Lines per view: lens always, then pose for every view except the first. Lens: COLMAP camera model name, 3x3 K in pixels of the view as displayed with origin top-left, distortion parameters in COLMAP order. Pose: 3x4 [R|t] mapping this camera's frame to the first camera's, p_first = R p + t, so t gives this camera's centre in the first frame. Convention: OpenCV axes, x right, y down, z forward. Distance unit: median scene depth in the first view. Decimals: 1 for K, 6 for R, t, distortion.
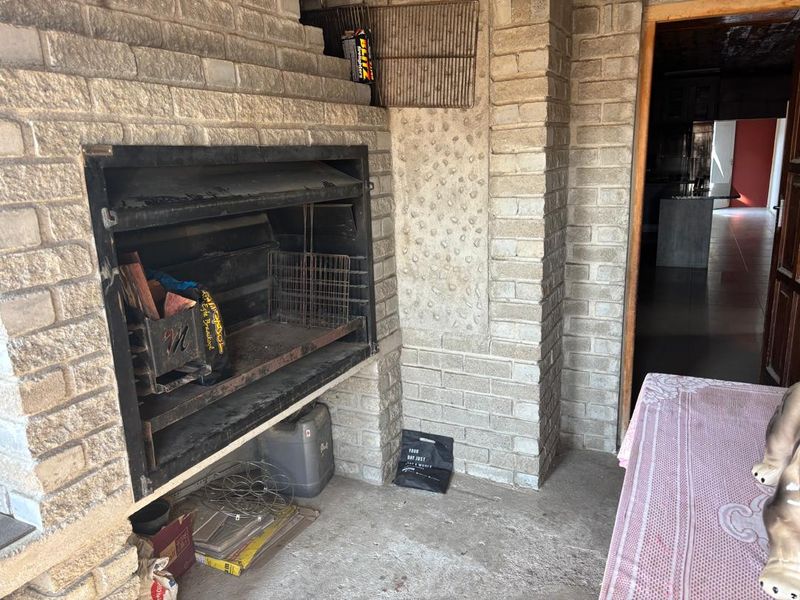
lens RADIAL K [[602.7, 0, 400.0], [0, 602.7, 300.0], [0, 0, 1]] dist [0.116940, -0.219919]
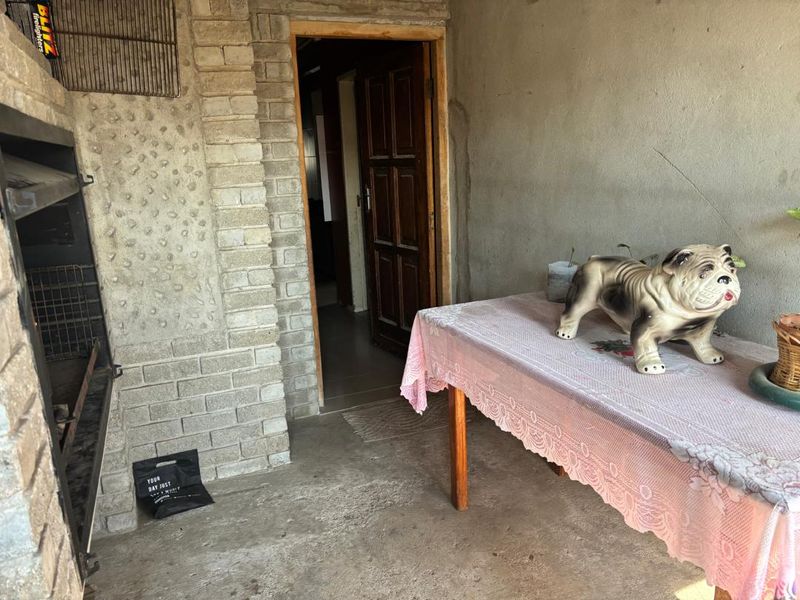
lens RADIAL K [[609.4, 0, 400.0], [0, 609.4, 300.0], [0, 0, 1]] dist [0.031306, -0.005657]
pose [[0.674152, -0.176414, 0.717215, -0.382177], [0.198325, 0.978631, 0.054297, 0.015027], [-0.711467, 0.105637, 0.694734, 0.104729]]
